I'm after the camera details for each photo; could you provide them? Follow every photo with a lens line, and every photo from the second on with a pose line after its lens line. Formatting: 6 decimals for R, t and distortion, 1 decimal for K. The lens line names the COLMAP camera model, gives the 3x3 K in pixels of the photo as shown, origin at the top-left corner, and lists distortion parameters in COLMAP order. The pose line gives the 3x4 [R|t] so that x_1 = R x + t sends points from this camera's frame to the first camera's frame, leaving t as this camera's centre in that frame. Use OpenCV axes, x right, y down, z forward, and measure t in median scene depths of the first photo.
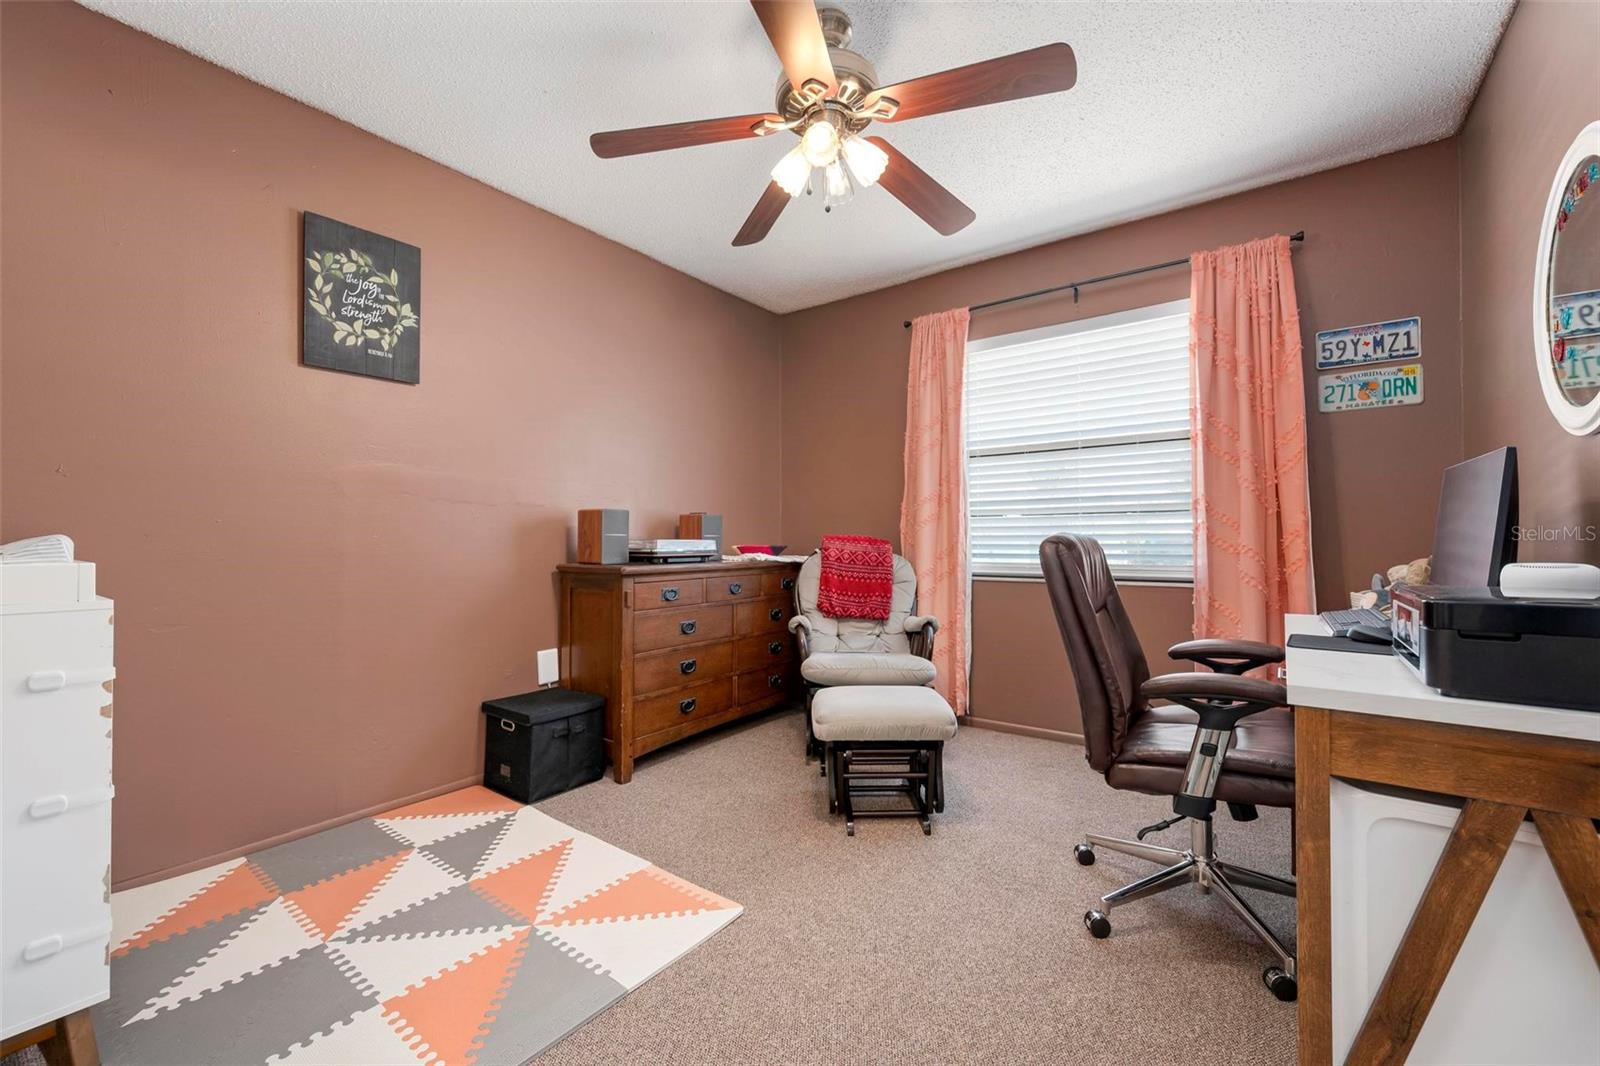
lens RADIAL K [[689.0, 0, 793.4], [0, 689.0, 529.8], [0, 0, 1]] dist [-0.000017, -0.000220]
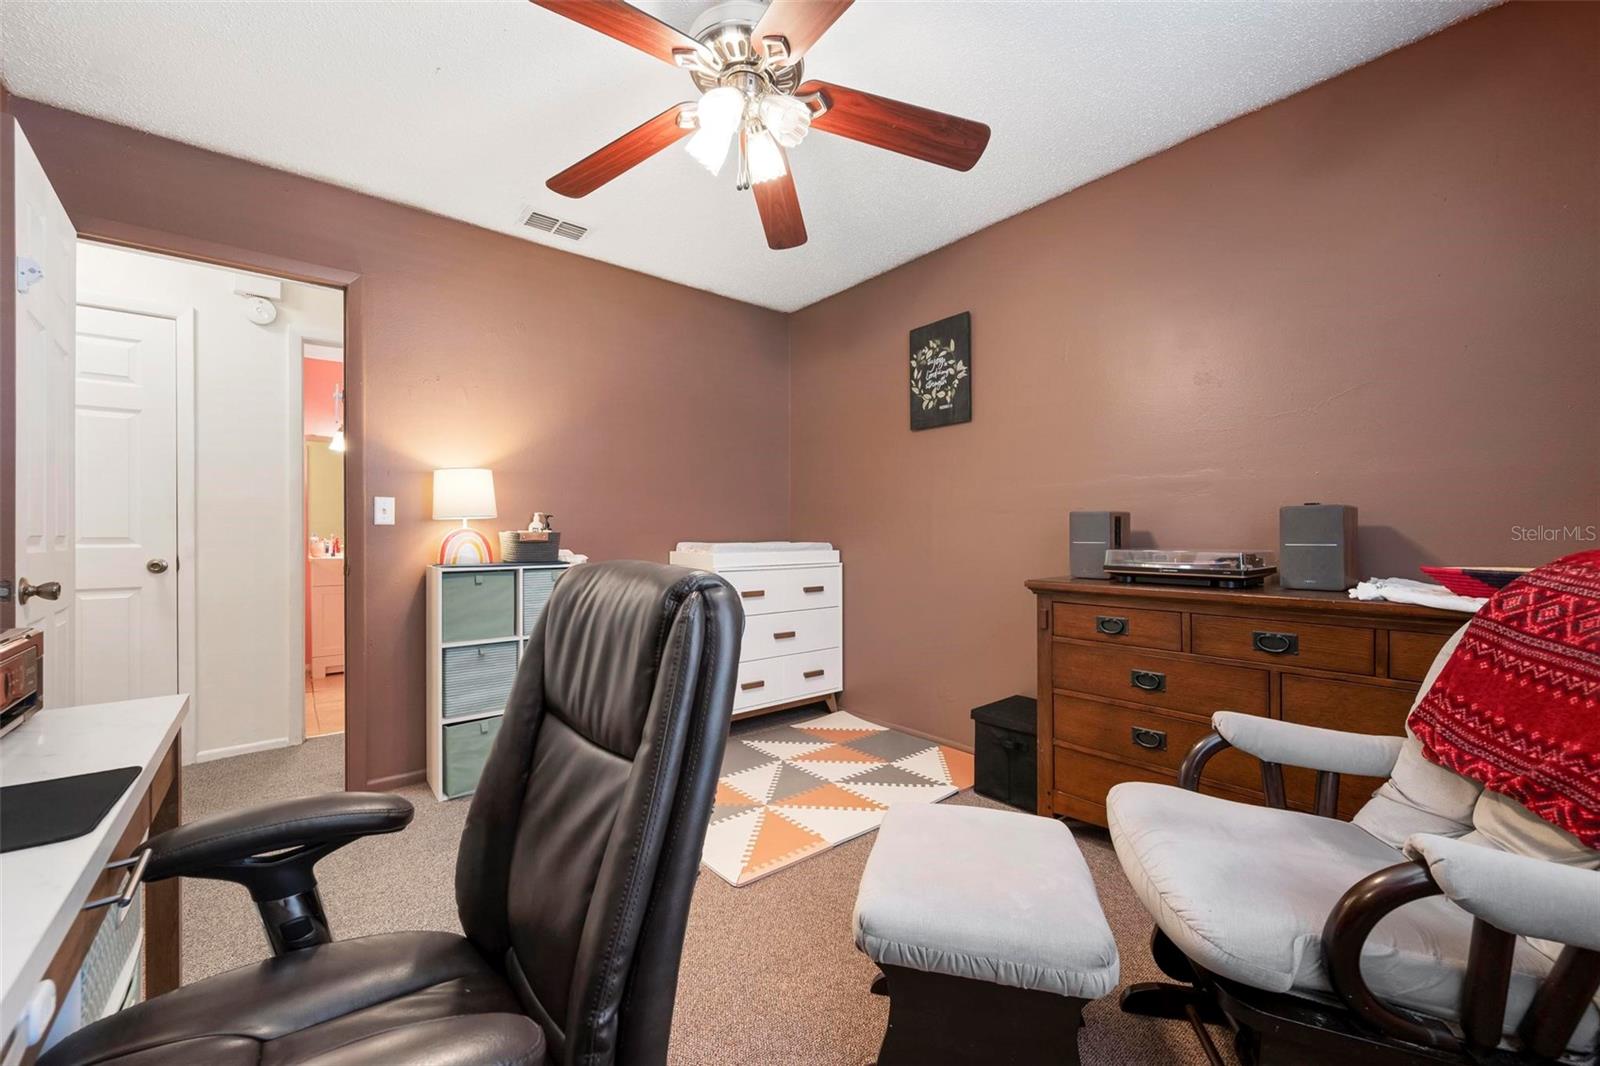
lens RADIAL K [[621.7, 0, 790.7], [0, 621.7, 535.6], [0, 0, 1]] dist [-0.001246, -0.000460]
pose [[-0.268069, 0.004071, -0.963391, 0.684781], [0.016902, 0.999857, -0.000478, -0.008243], [0.963251, -0.016412, -0.268099, 1.075792]]
